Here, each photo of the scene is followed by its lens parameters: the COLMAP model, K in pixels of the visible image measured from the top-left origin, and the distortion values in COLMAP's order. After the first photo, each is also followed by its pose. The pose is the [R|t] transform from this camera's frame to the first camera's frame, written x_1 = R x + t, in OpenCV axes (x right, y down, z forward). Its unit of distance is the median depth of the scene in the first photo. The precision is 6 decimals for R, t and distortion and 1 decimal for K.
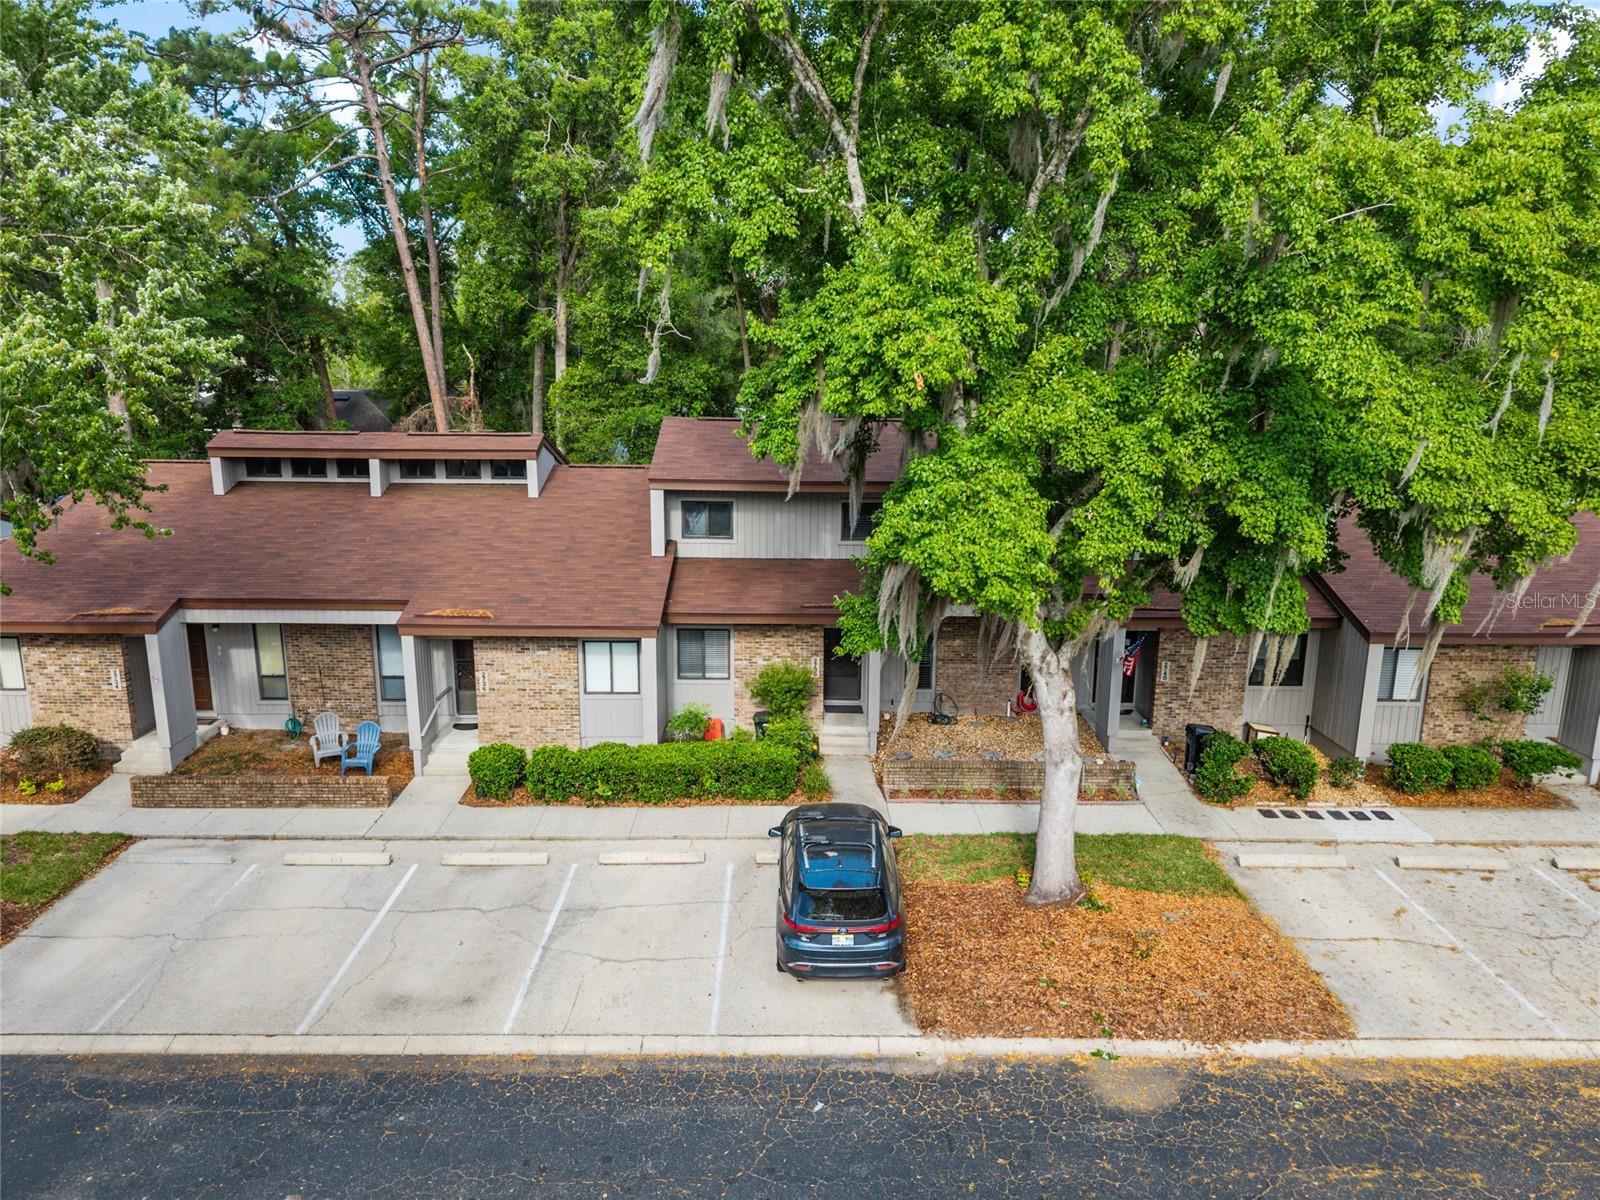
lens RADIAL K [[1074.7, 0, 794.8], [0, 1074.7, 603.5], [0, 0, 1]] dist [0.014462, -0.004282]
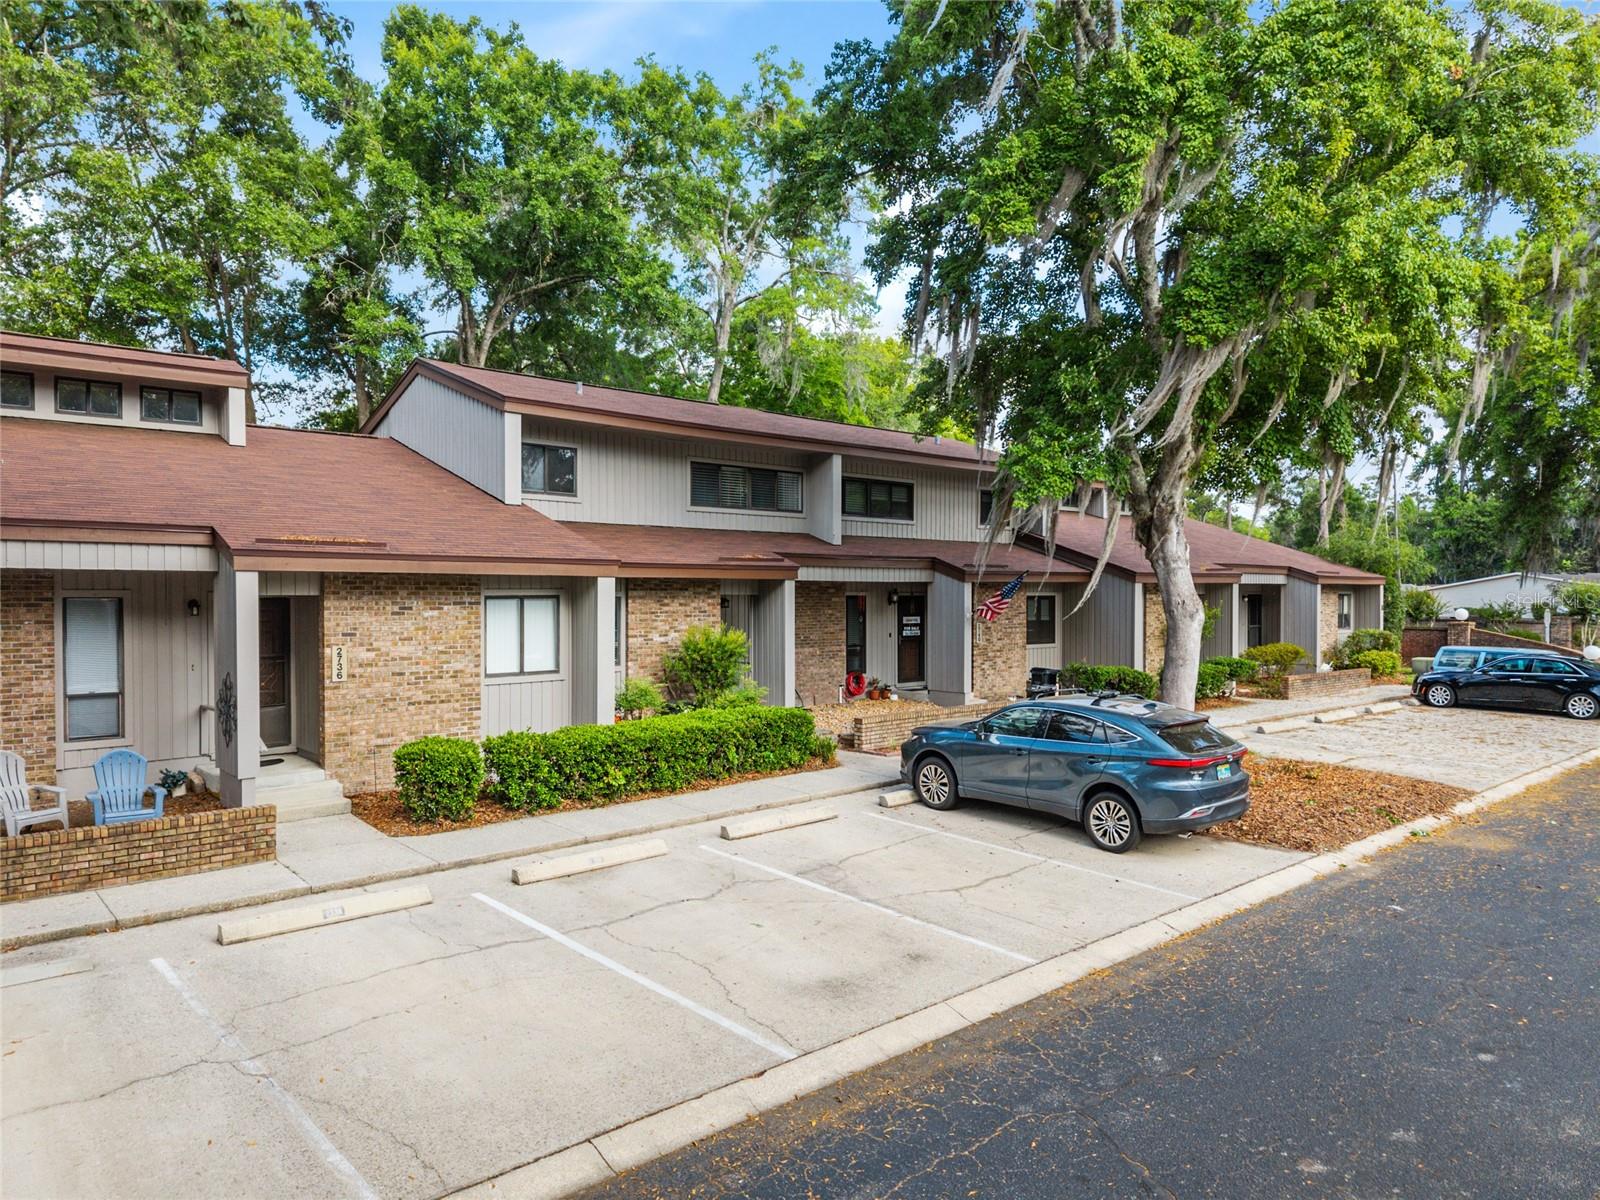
lens RADIAL K [[1074.7, 0, 794.8], [0, 1074.7, 603.5], [0, 0, 1]] dist [0.014462, -0.004282]
pose [[0.745736, -0.013708, 0.666101, -0.672459], [0.149542, 0.977722, -0.147300, 0.225373], [-0.649242, 0.209457, 0.731172, 0.498477]]
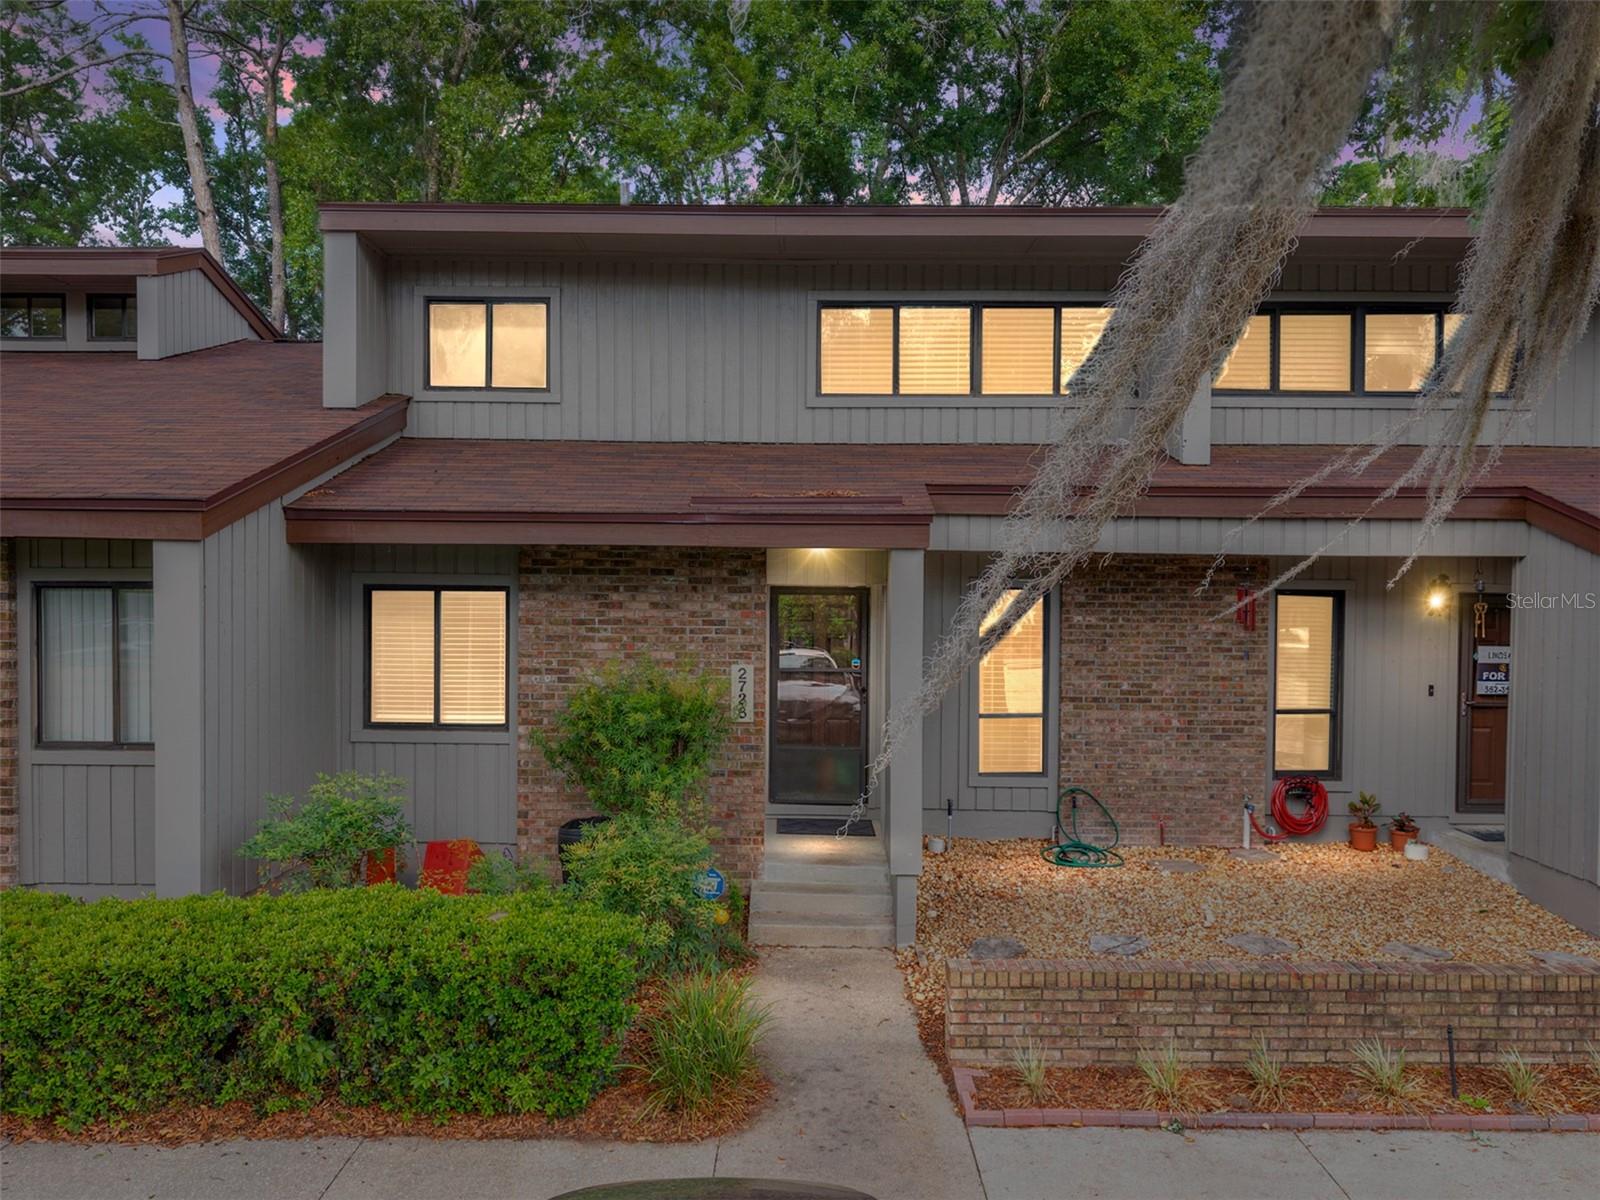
lens RADIAL K [[1074.7, 0, 794.8], [0, 1074.7, 603.5], [0, 0, 1]] dist [0.014462, -0.004282]
pose [[0.999995, 0.003032, -0.000143, 0.052674], [-0.003002, 0.981204, -0.192951, 0.139402], [-0.000445, 0.192951, 0.981208, 0.902205]]
